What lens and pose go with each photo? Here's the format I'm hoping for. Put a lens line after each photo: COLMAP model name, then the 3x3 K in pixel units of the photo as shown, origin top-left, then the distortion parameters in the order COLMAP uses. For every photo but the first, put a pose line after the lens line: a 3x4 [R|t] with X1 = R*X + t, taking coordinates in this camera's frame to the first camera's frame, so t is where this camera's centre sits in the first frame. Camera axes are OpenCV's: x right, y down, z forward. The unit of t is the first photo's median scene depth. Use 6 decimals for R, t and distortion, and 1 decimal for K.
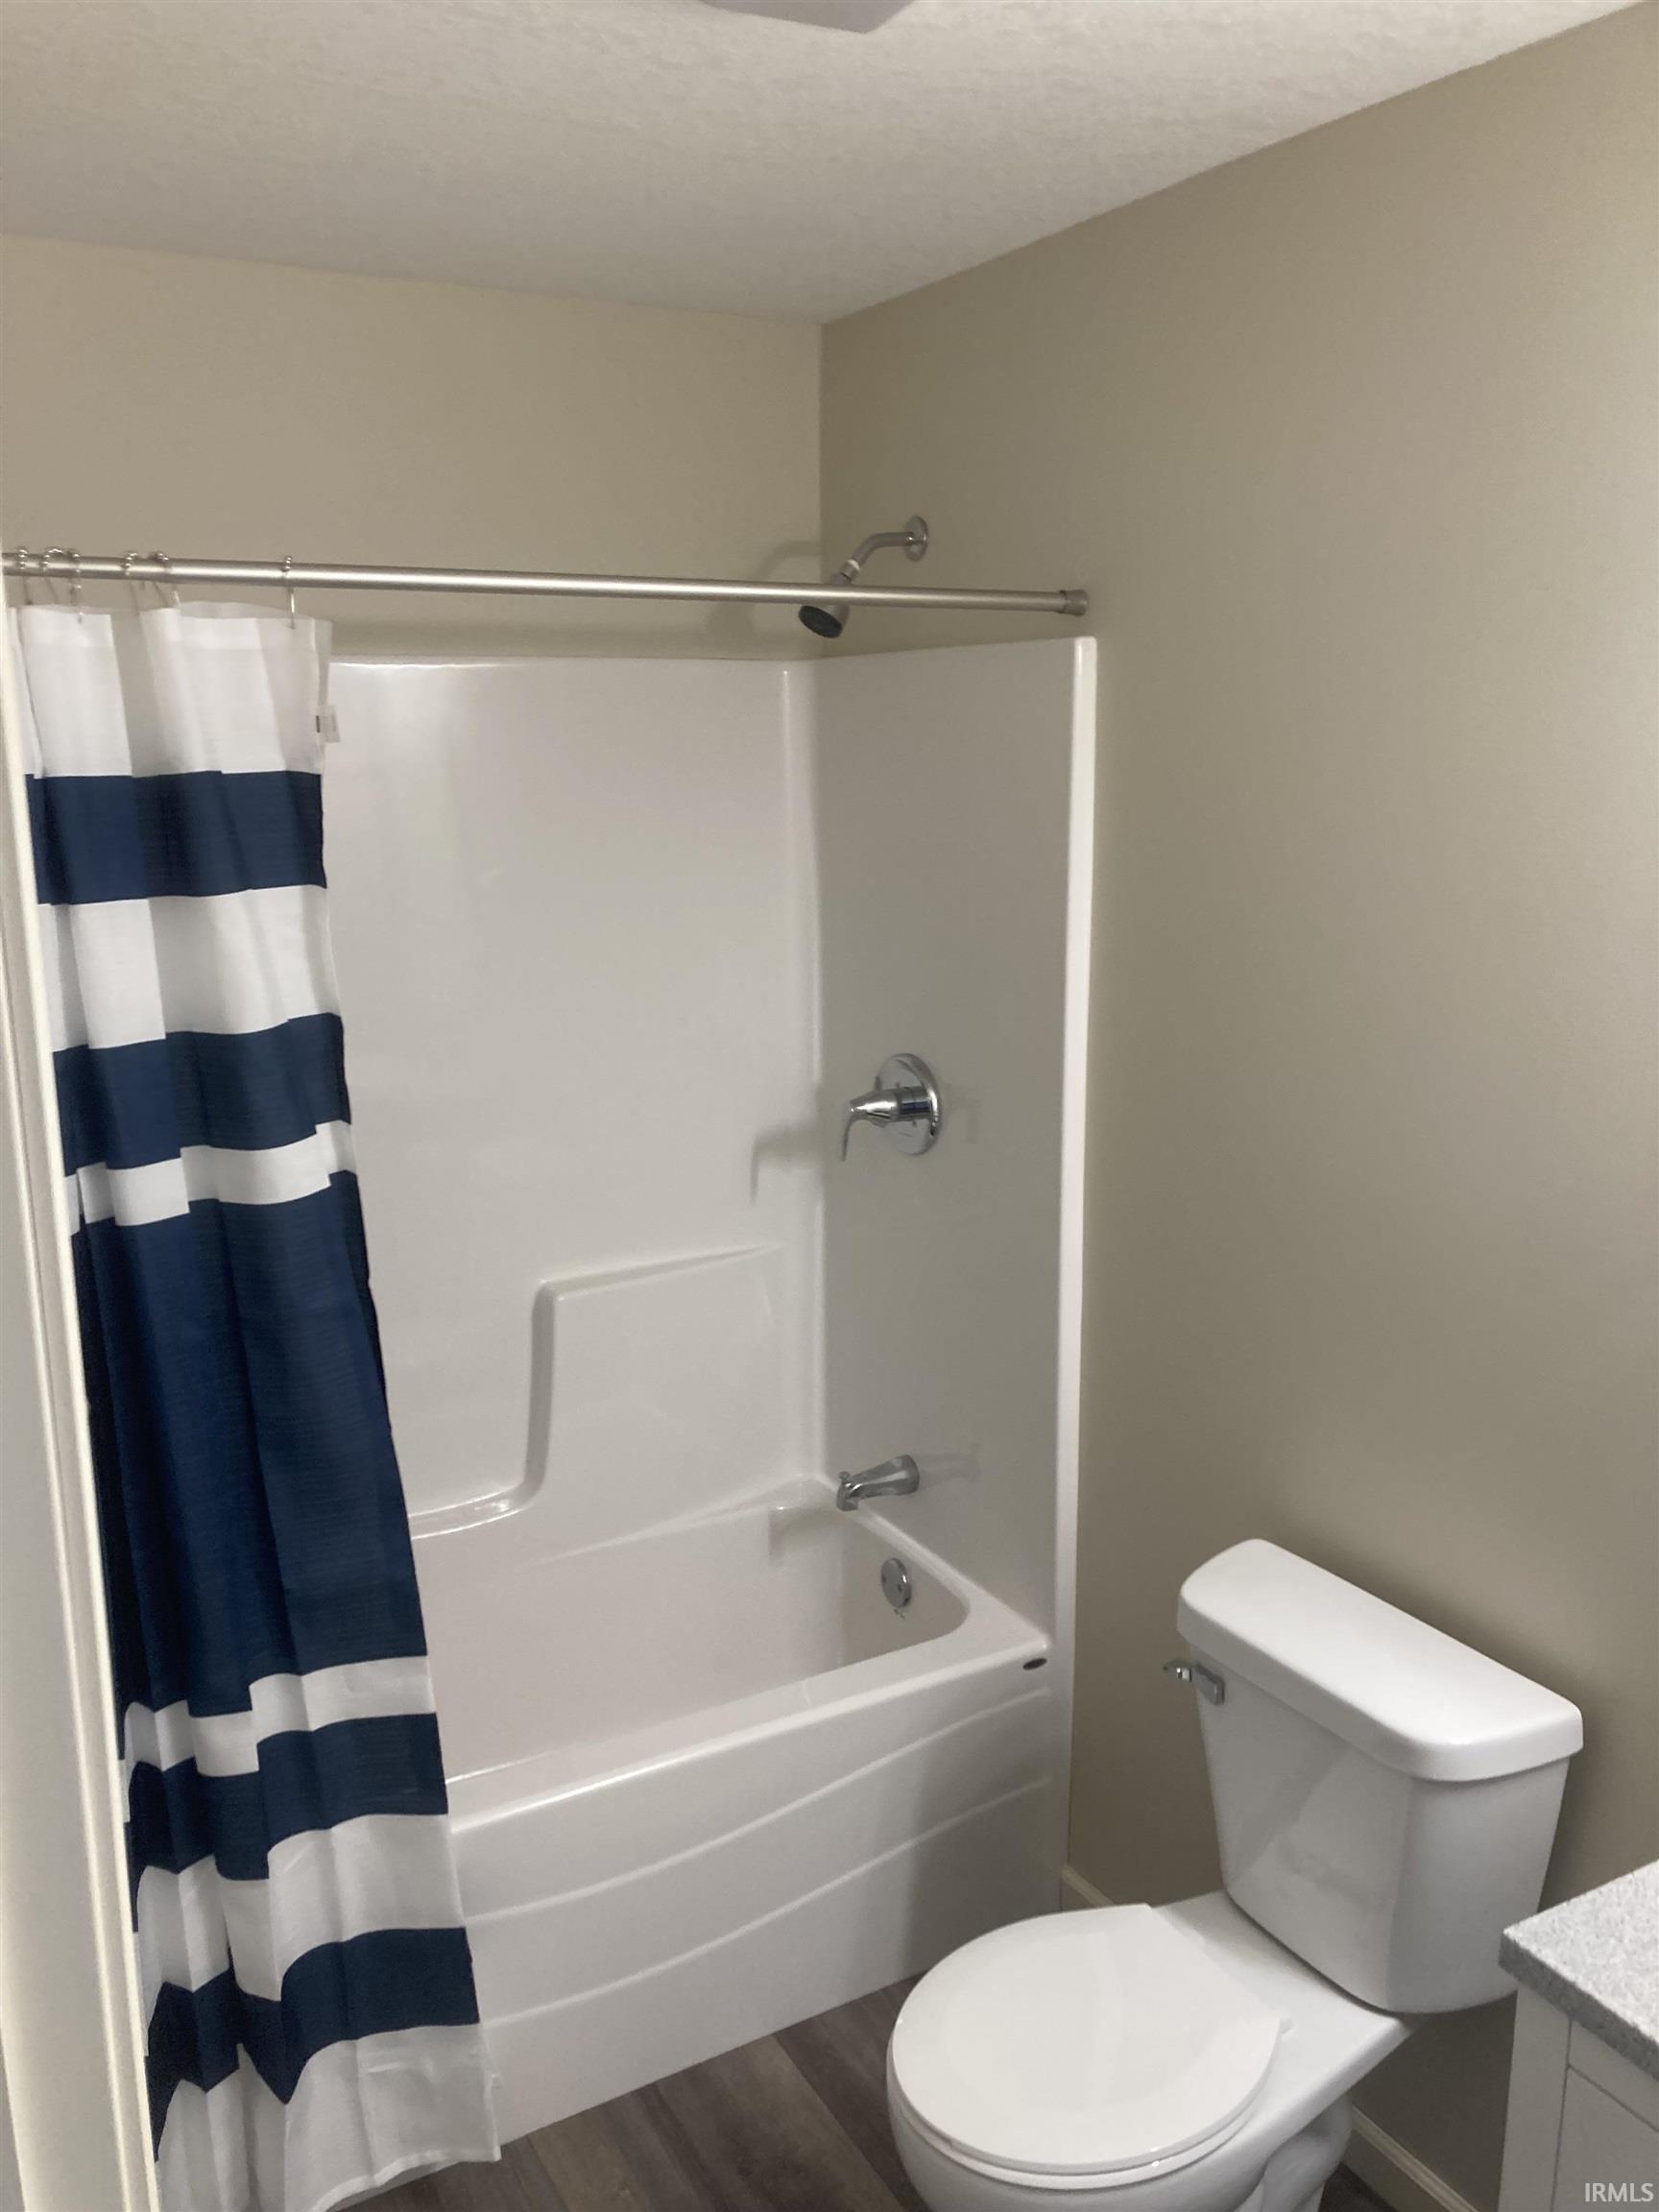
lens RADIAL K [[1801.9, 0, 829.5], [0, 1801.9, 1106.0], [0, 0, 1]] dist [0.072236, -0.084523]
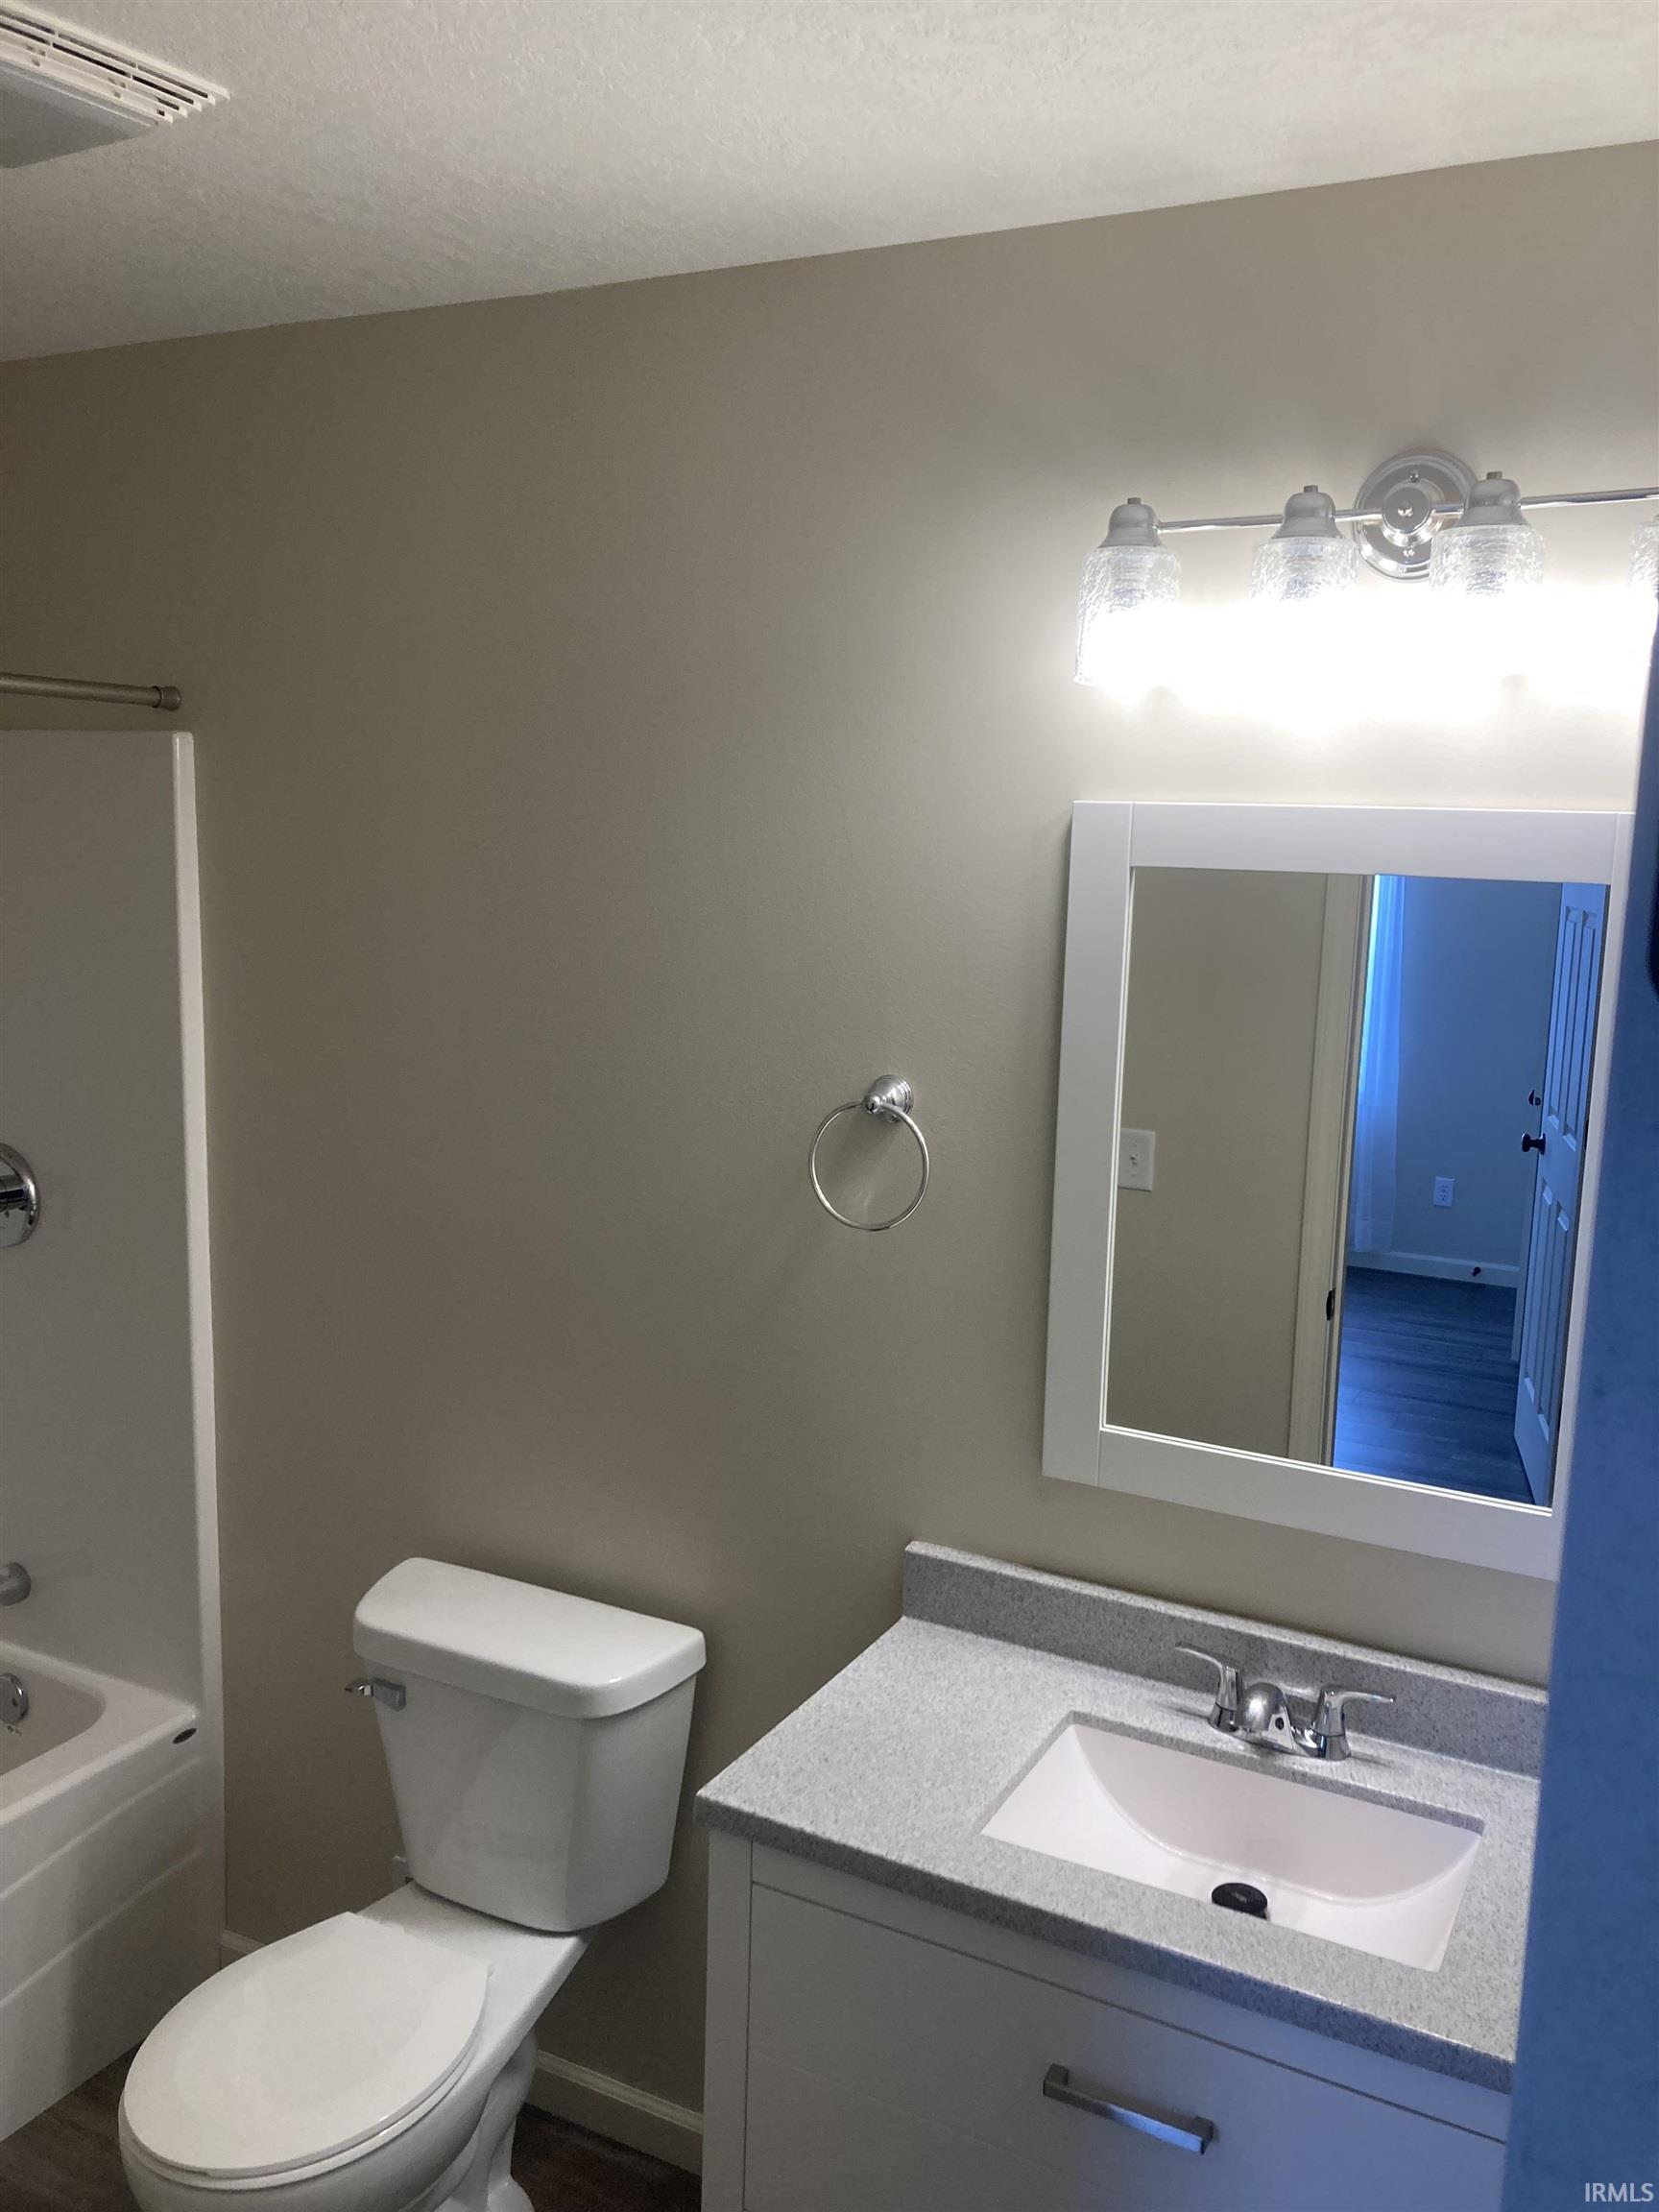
lens RADIAL K [[1864.5, 0, 825.8], [0, 1864.5, 1114.6], [0, 0, 1]] dist [0.077625, 0.004375]
pose [[0.846066, -0.053838, 0.530352, -0.152697], [0.073269, 0.997189, -0.015656, 0.006210], [-0.528018, 0.052104, 0.847633, -0.122629]]
